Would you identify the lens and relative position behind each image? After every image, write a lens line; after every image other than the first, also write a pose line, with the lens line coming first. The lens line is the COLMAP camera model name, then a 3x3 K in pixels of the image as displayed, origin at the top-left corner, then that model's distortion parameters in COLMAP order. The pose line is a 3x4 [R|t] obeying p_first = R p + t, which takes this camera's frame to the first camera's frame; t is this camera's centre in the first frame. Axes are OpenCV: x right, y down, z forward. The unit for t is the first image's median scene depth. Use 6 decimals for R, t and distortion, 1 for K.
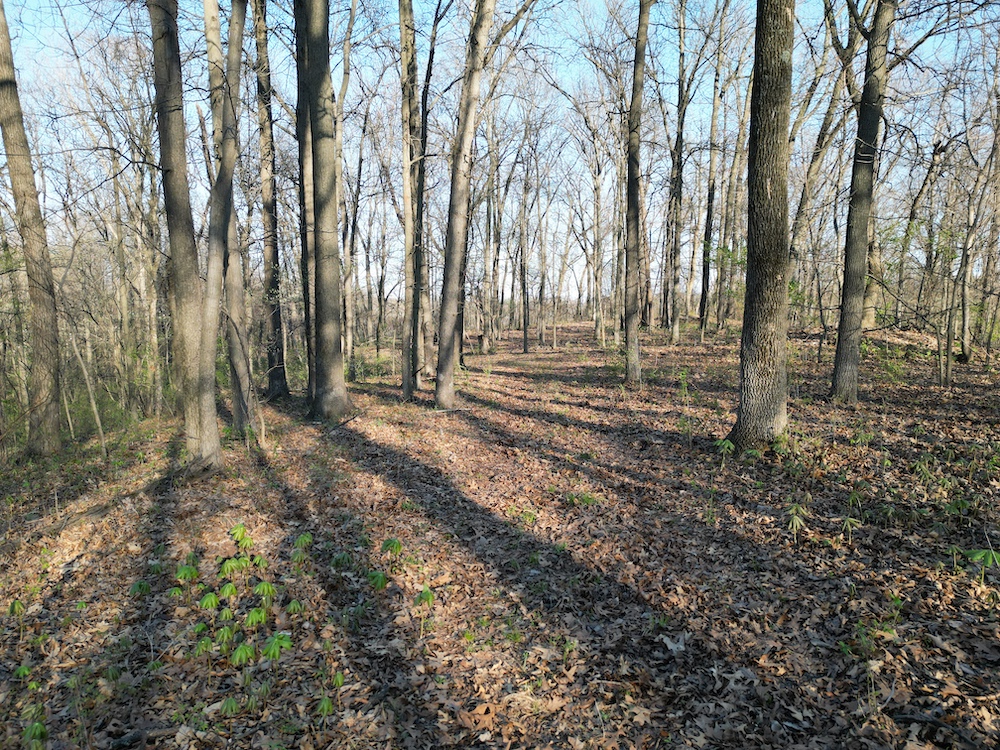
lens RADIAL K [[697.8, 0, 501.7], [0, 697.8, 377.5], [0, 0, 1]] dist [0.062420, -0.050653]
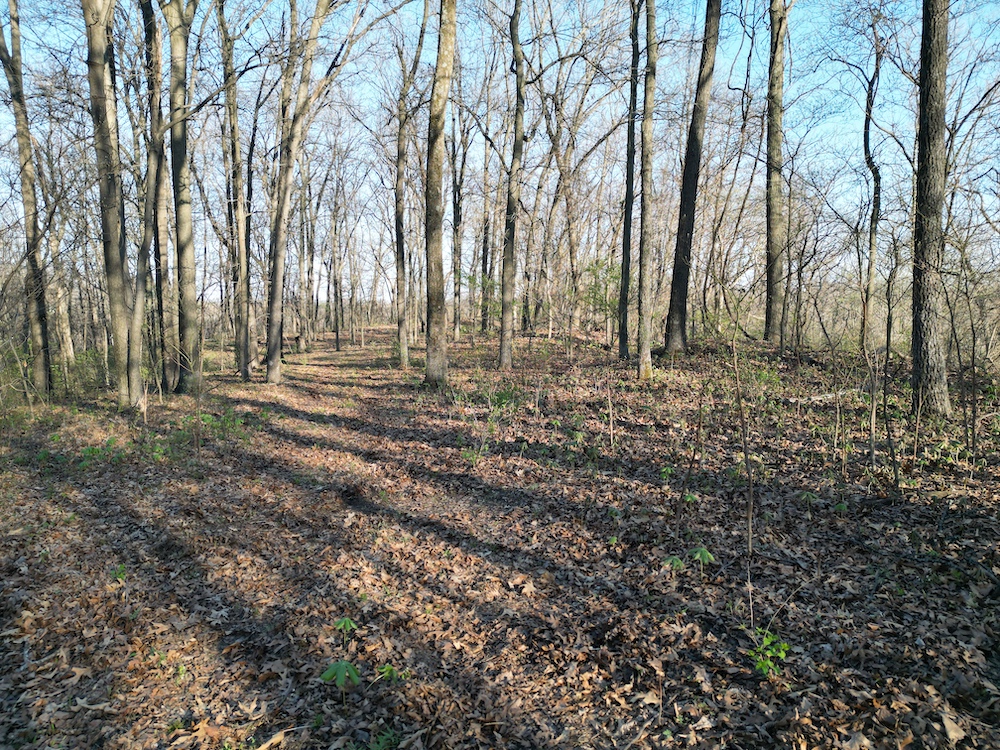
lens RADIAL K [[697.8, 0, 502.9], [0, 697.8, 377.7], [0, 0, 1]] dist [0.062420, -0.050653]
pose [[0.967648, -0.025242, 0.251037, 0.005827], [0.025768, 0.999667, 0.001192, 0.016403], [-0.250983, 0.005316, 0.967977, -0.230389]]
